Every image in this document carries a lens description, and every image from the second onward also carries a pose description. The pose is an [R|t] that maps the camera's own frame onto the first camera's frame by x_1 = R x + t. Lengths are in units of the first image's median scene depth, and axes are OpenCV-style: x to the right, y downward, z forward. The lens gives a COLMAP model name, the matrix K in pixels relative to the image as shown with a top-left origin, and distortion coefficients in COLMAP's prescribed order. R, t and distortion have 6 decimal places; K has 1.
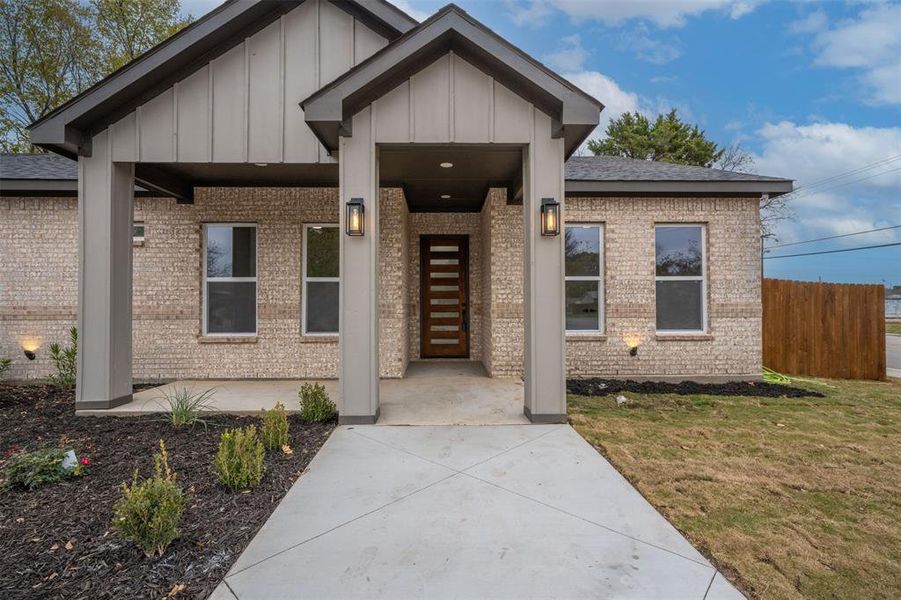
lens RADIAL K [[419.0, 0, 452.0], [0, 419.0, 305.2], [0, 0, 1]] dist [-0.003261, -0.000544]
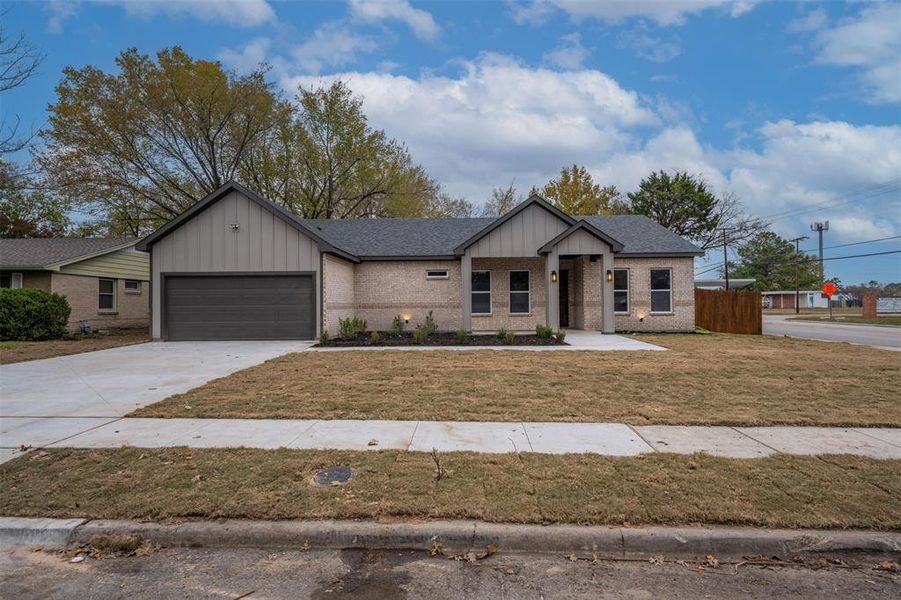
lens RADIAL K [[450.3, 0, 450.6], [0, 450.3, 302.3], [0, 0, 1]] dist [0.001214, -0.000159]
pose [[0.997091, -0.004883, -0.076061, -0.501682], [0.004397, 0.999969, -0.006555, 0.018419], [0.076091, 0.006201, 0.997082, -1.778560]]
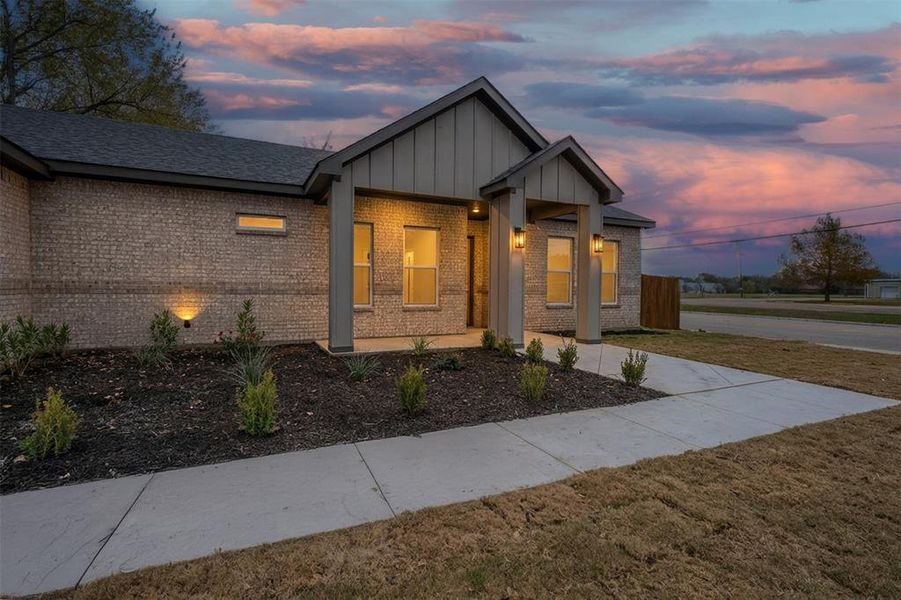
lens RADIAL K [[419.0, 0, 447.4], [0, 419.0, 302.8], [0, 0, 1]] dist [-0.003261, -0.000544]
pose [[0.921045, -0.001295, 0.389454, -0.768628], [-0.013115, 0.999324, 0.034340, 0.010559], [-0.389236, -0.036736, 0.920405, -0.373552]]
